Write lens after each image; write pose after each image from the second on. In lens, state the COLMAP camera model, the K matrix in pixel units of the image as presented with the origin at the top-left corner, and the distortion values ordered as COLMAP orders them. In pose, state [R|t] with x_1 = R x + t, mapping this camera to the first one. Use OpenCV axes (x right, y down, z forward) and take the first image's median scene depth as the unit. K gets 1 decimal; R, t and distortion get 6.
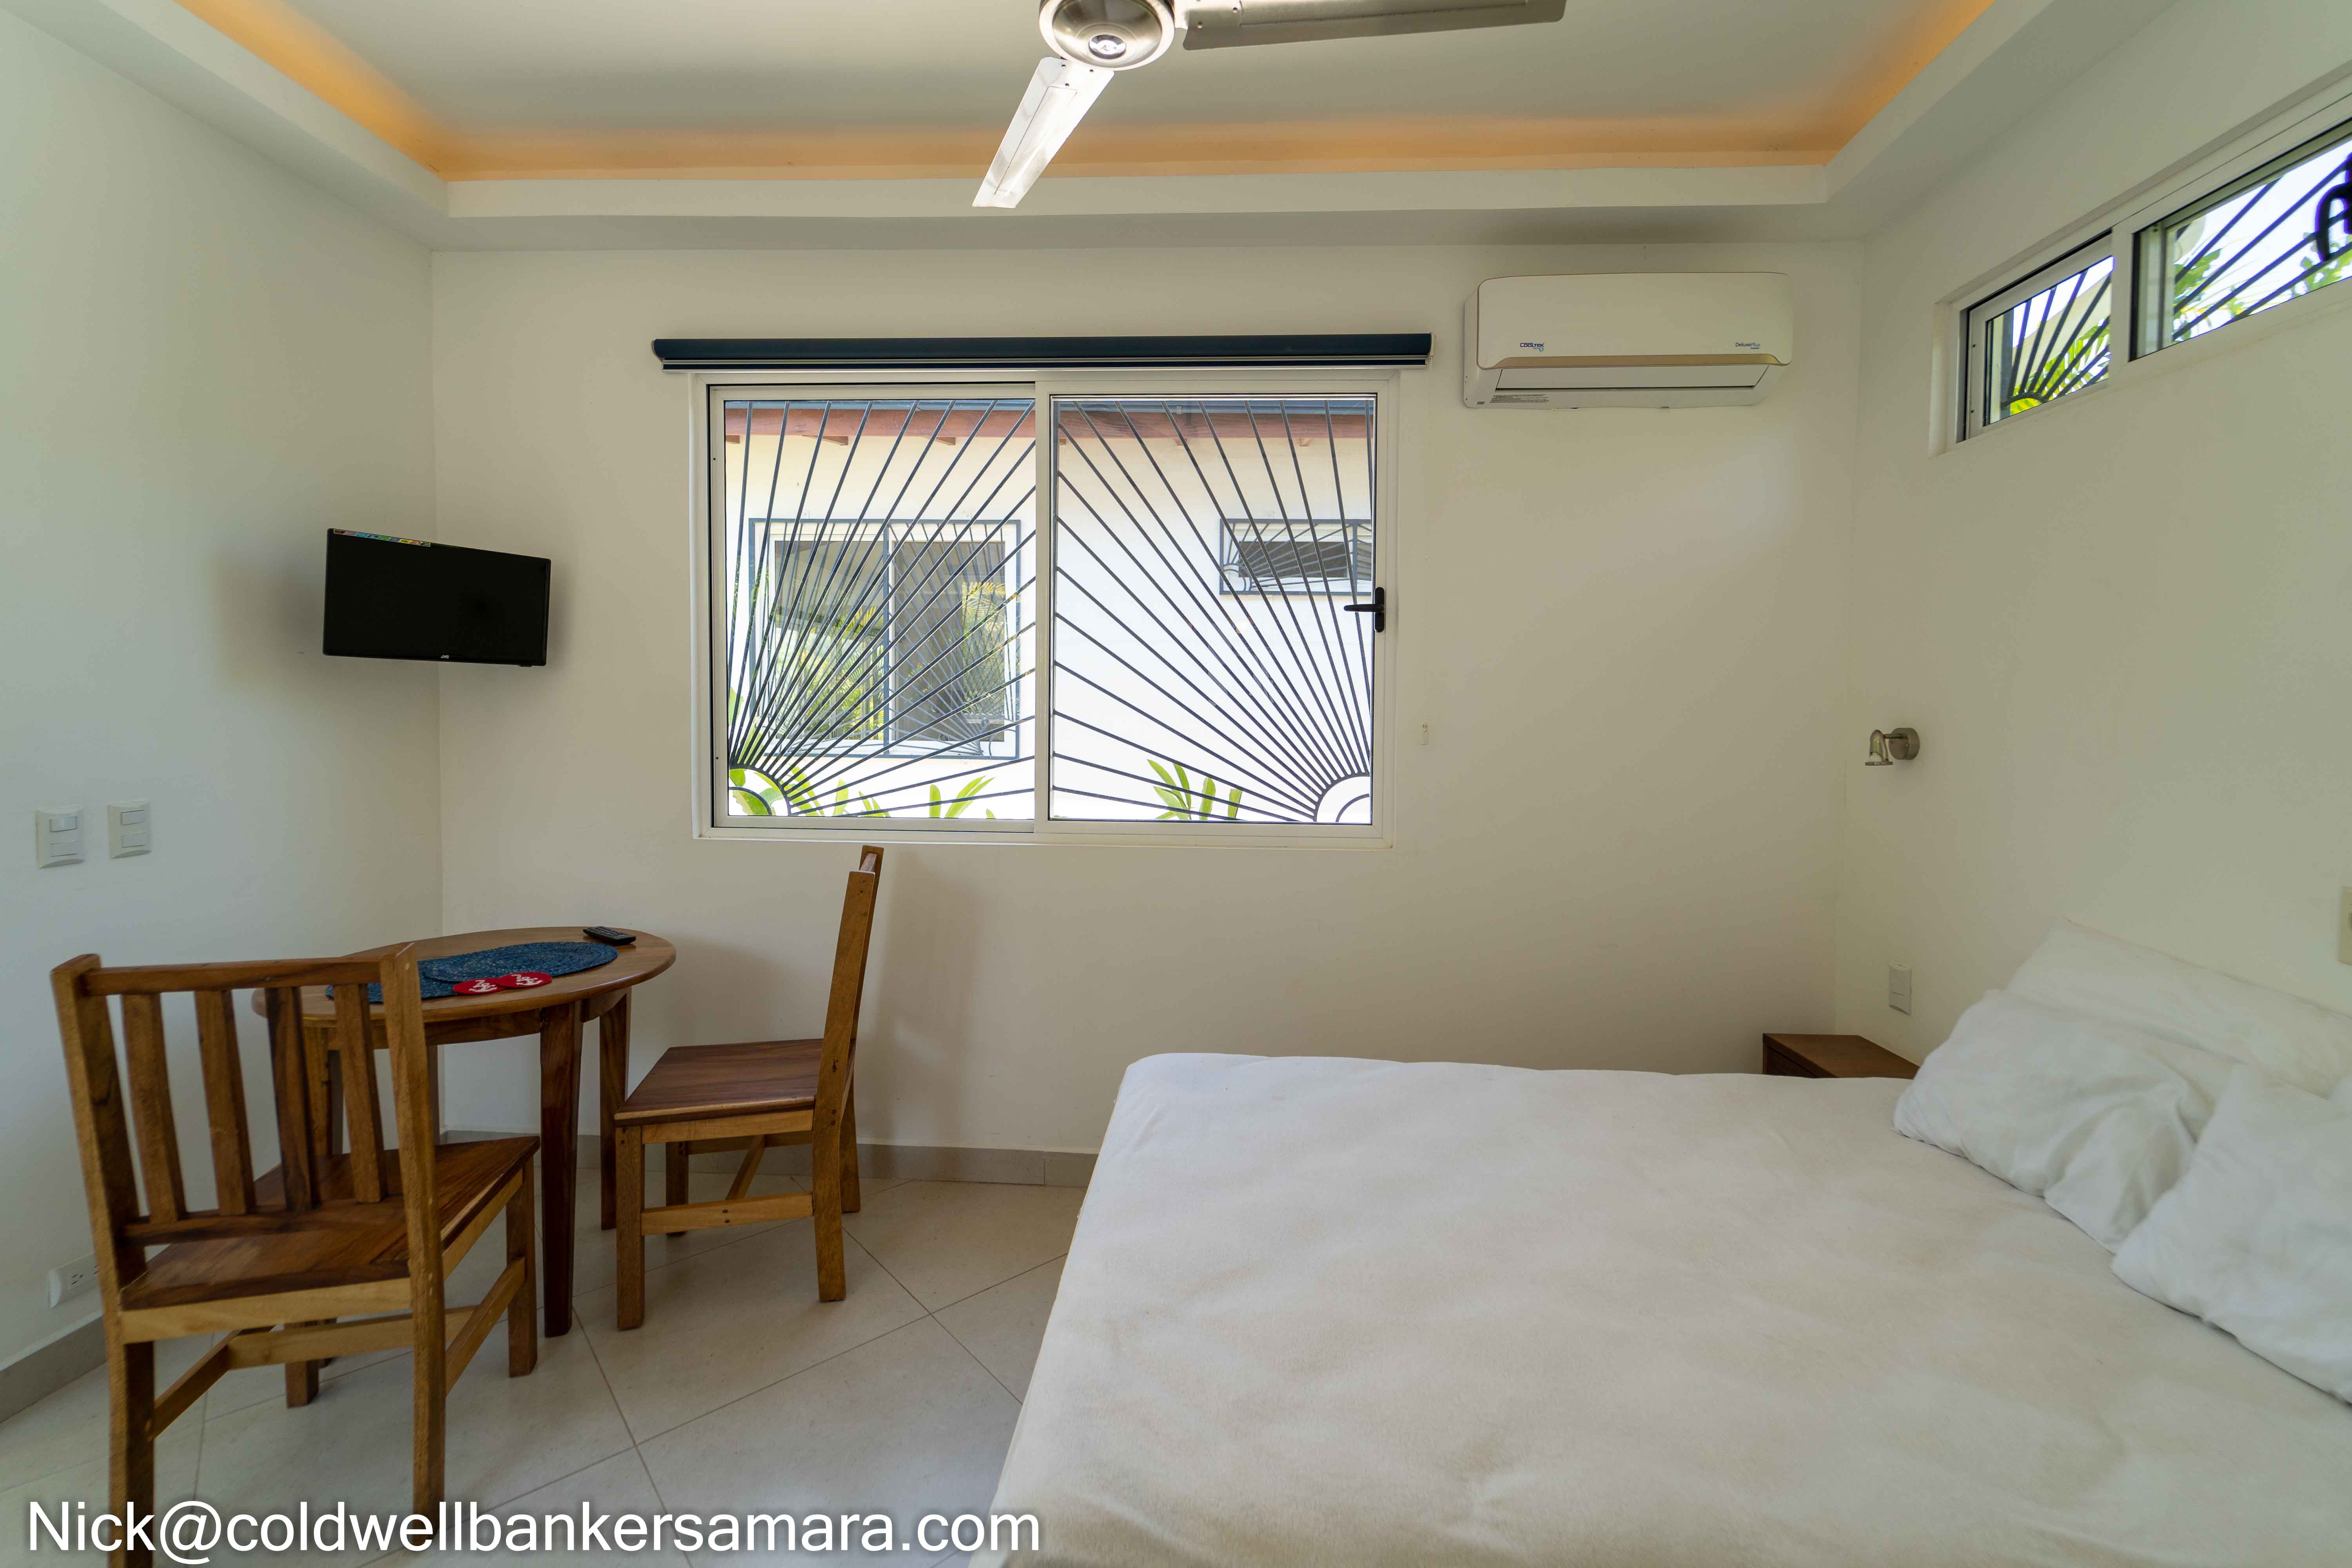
lens RADIAL K [[1009.8, 0, 1182.1], [0, 1009.8, 715.8], [0, 0, 1]] dist [0.009466, -0.000272]
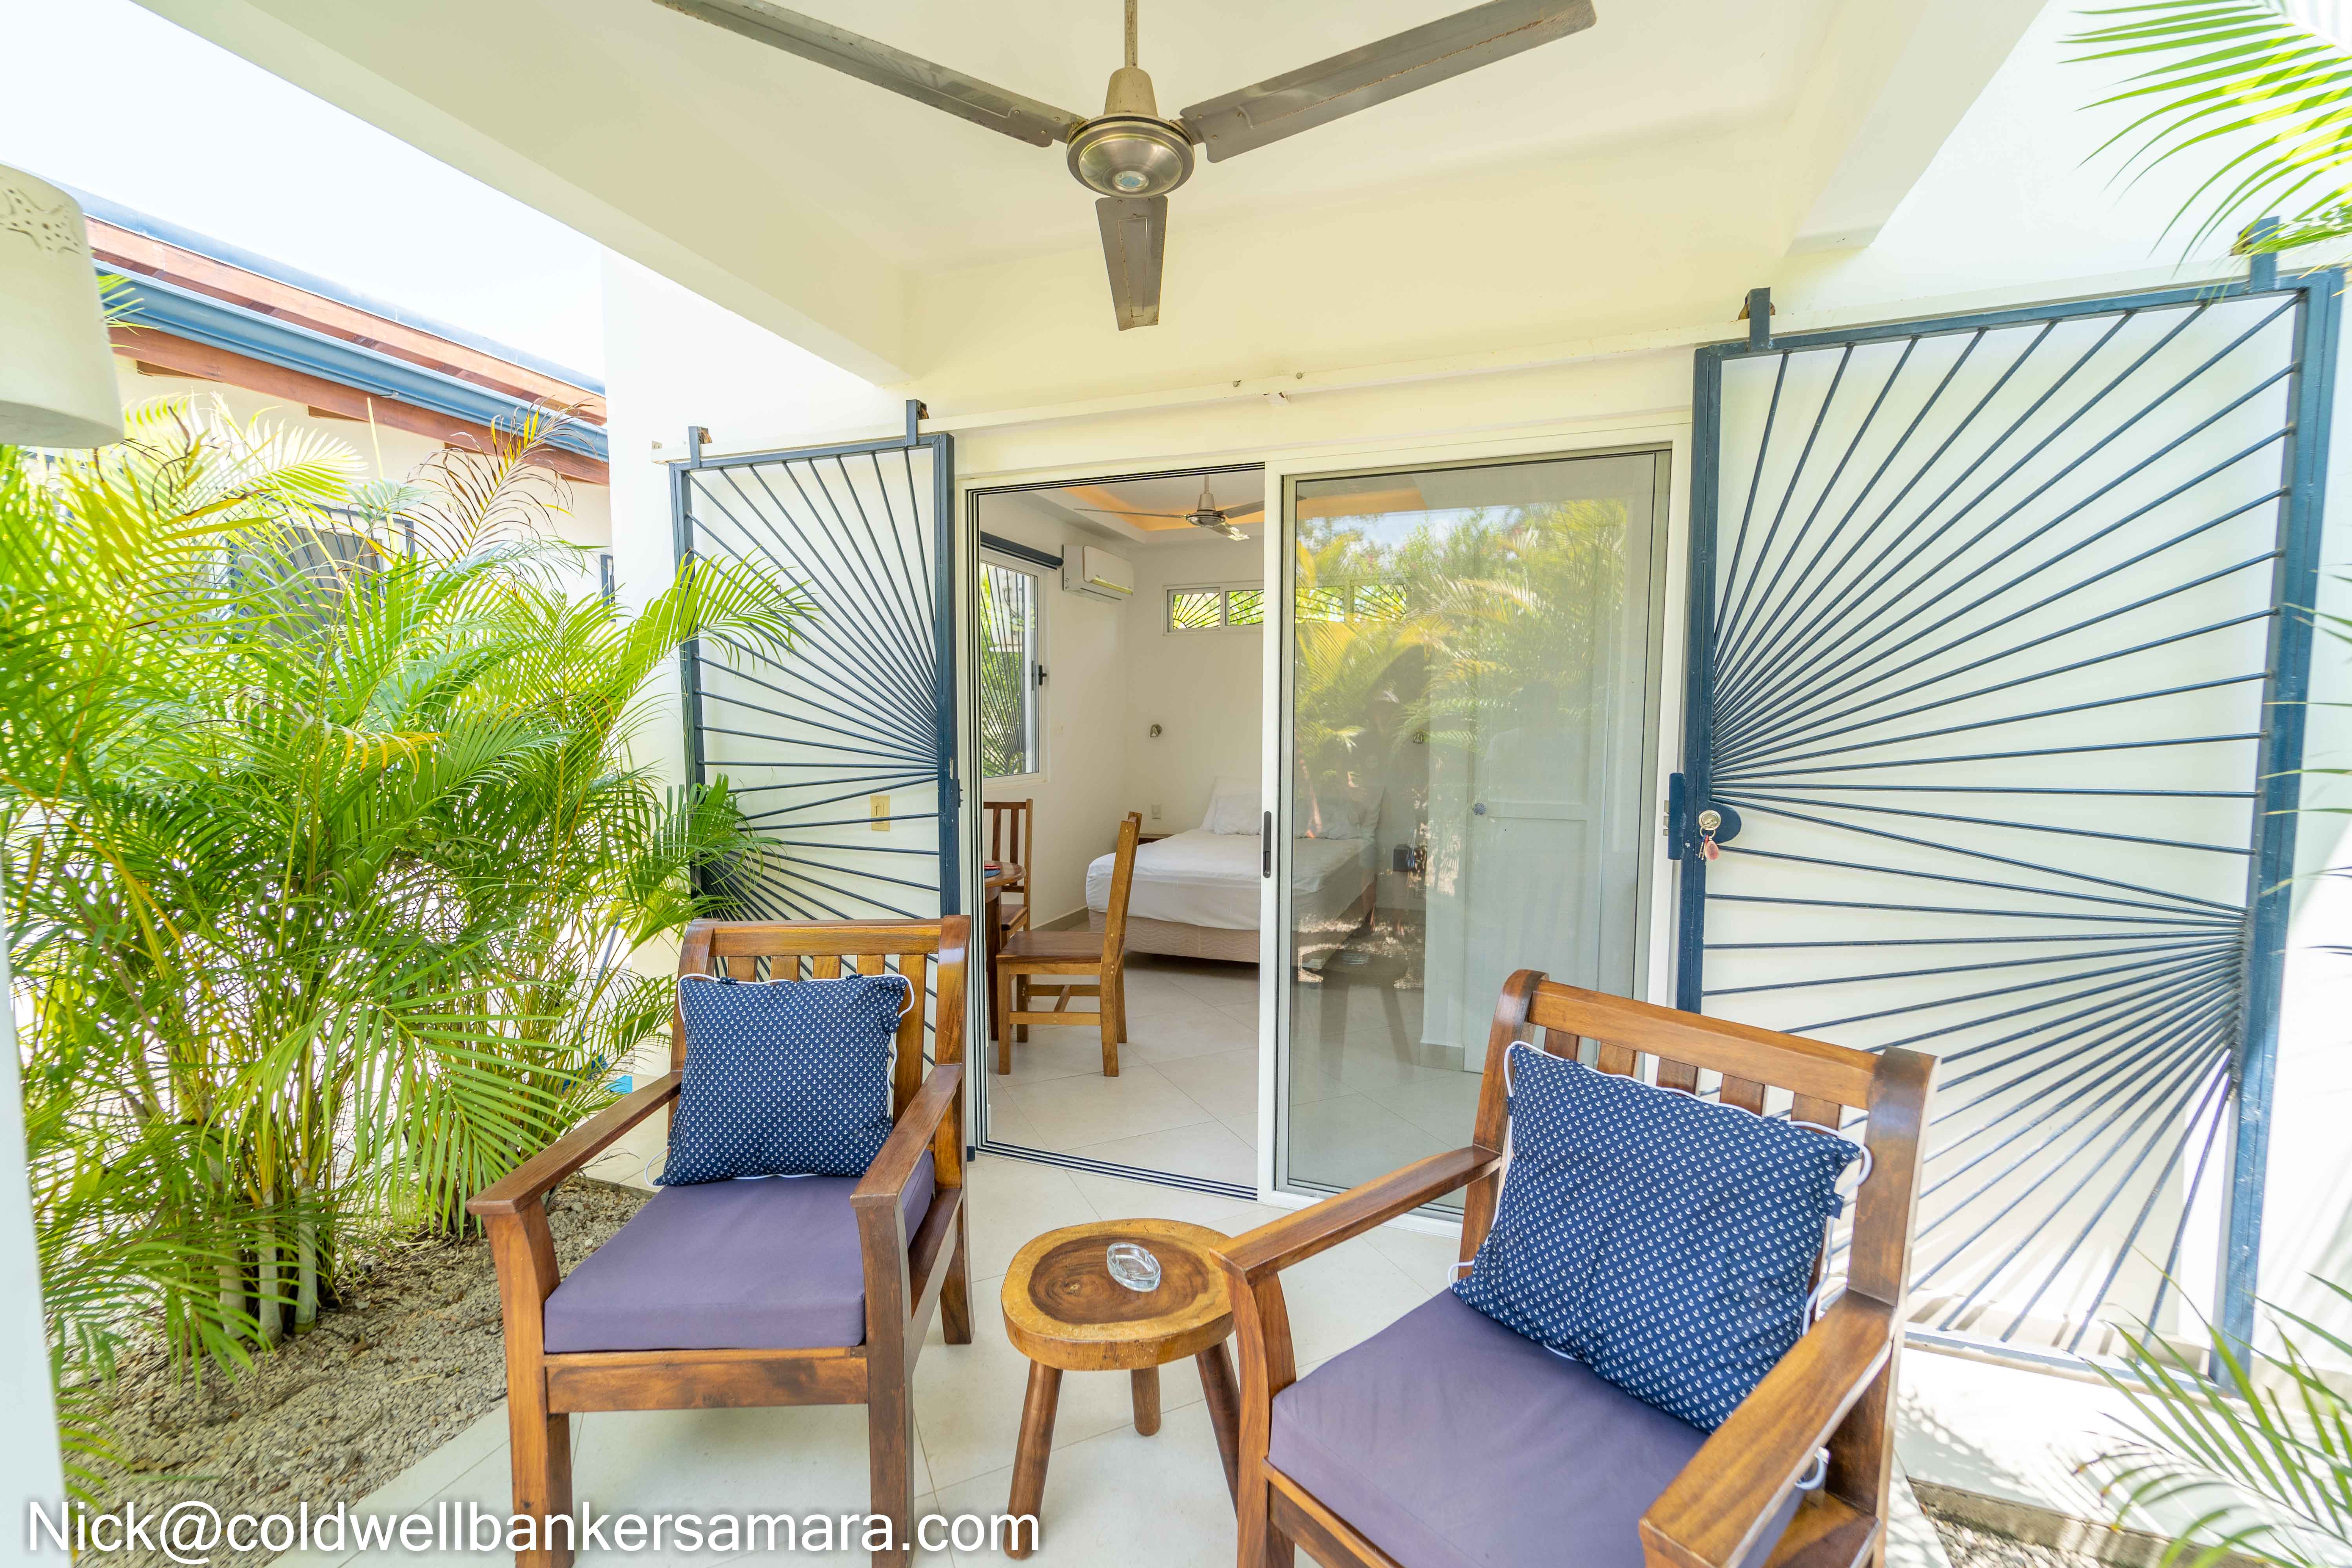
lens RADIAL K [[977.5, 0, 1178.4], [0, 977.5, 792.8], [0, 0, 1]] dist [-0.001471, -0.000024]
pose [[0.290568, -0.083310, 0.953221, -2.385358], [0.012248, 0.996445, 0.083354, -0.031346], [-0.956776, -0.012545, 0.290556, 0.103731]]
